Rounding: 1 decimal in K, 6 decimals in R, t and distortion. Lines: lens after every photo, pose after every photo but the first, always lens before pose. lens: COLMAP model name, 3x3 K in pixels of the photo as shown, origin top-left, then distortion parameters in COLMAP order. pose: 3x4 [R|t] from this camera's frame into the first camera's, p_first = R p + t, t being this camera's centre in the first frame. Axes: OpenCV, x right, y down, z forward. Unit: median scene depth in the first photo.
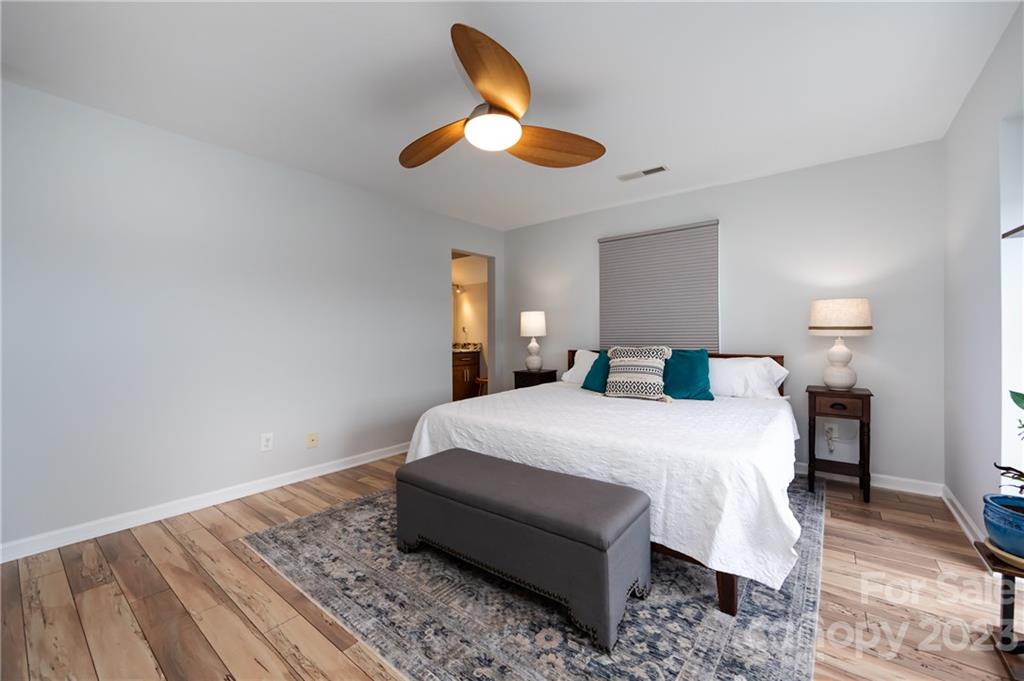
lens RADIAL K [[411.5, 0, 511.8], [0, 411.5, 334.7], [0, 0, 1]] dist [-0.002992, -0.000522]
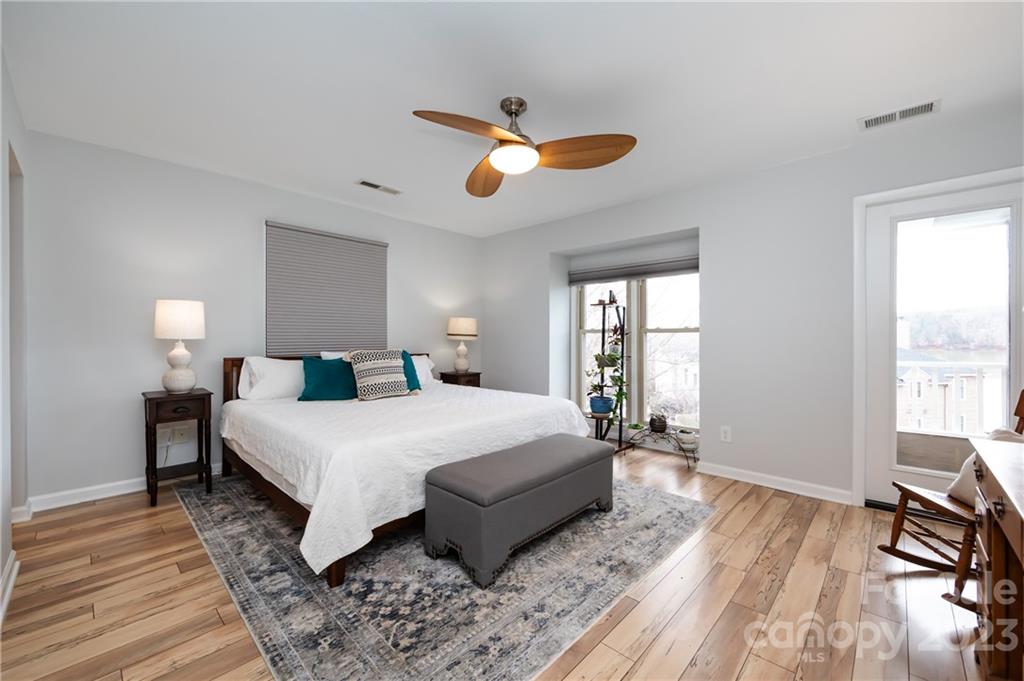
lens RADIAL K [[411.5, 0, 514.9], [0, 411.5, 341.4], [0, 0, 1]] dist [-0.002992, -0.000522]
pose [[0.075407, -0.002024, 0.997151, -0.812020], [-0.007634, 0.999967, 0.002607, 0.002939], [-0.997124, -0.007809, 0.075390, 0.632851]]
